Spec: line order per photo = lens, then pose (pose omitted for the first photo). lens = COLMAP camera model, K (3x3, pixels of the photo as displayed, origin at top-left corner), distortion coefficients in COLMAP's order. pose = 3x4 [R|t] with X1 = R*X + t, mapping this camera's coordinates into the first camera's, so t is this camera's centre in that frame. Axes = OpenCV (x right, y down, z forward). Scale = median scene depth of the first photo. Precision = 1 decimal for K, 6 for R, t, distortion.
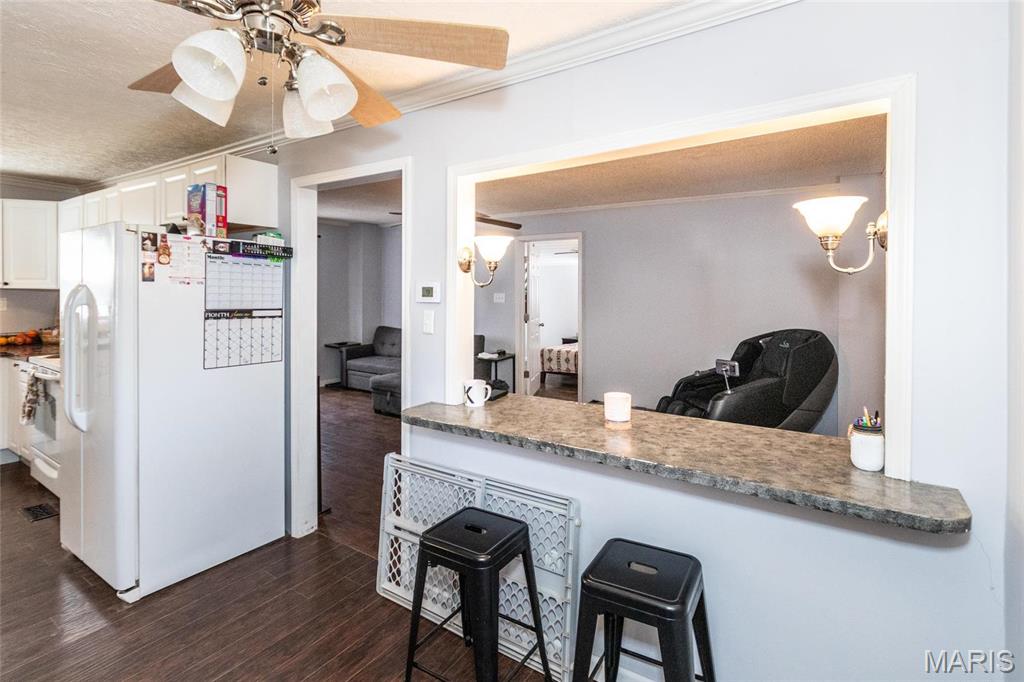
lens RADIAL K [[488.1, 0, 525.9], [0, 488.1, 294.9], [0, 0, 1]] dist [0.001239, -0.000937]
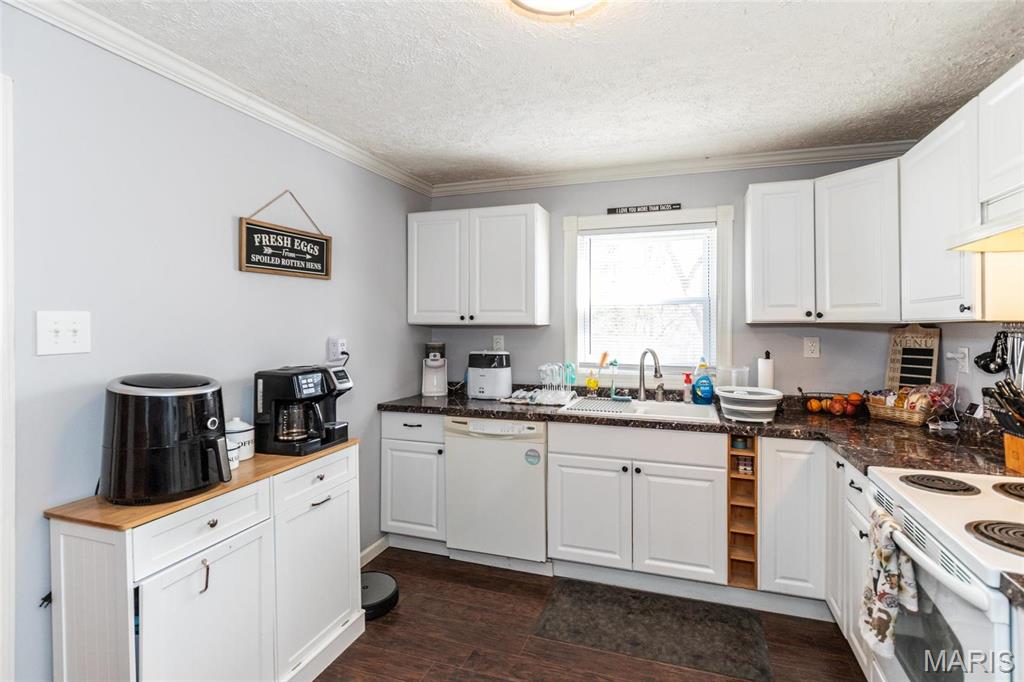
lens RADIAL K [[488.1, 0, 514.9], [0, 488.1, 331.9], [0, 0, 1]] dist [0.001239, -0.000937]
pose [[0.224328, 0.006673, -0.974491, -0.544041], [0.000829, 0.999975, 0.007039, -0.006400], [0.974513, -0.002387, 0.224317, 0.480181]]
